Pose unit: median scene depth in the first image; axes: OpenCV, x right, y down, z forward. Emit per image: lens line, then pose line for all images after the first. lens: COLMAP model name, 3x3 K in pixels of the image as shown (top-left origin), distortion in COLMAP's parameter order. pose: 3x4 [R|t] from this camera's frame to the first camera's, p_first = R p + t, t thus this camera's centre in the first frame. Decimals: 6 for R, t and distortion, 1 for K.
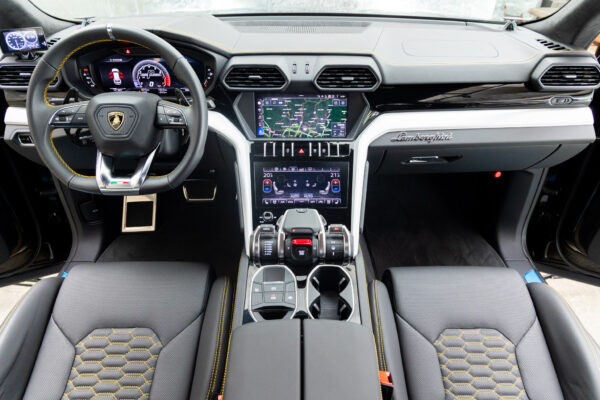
lens RADIAL K [[415.6, 0, 300.0], [0, 415.6, 200.0], [0, 0, 1]] dist [0.000279, 0.000012]
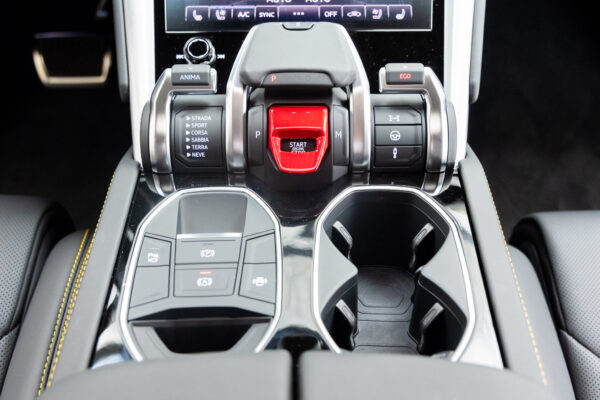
lens RADIAL K [[684.6, 0, 300.0], [0, 684.6, 200.0], [0, 0, 1]] dist [-0.005183, -0.011210]
pose [[0.999993, -0.000980, -0.003520, 0.007079], [0.001240, 0.997197, 0.074805, 0.124140], [0.003437, -0.074808, 0.997192, 0.452972]]
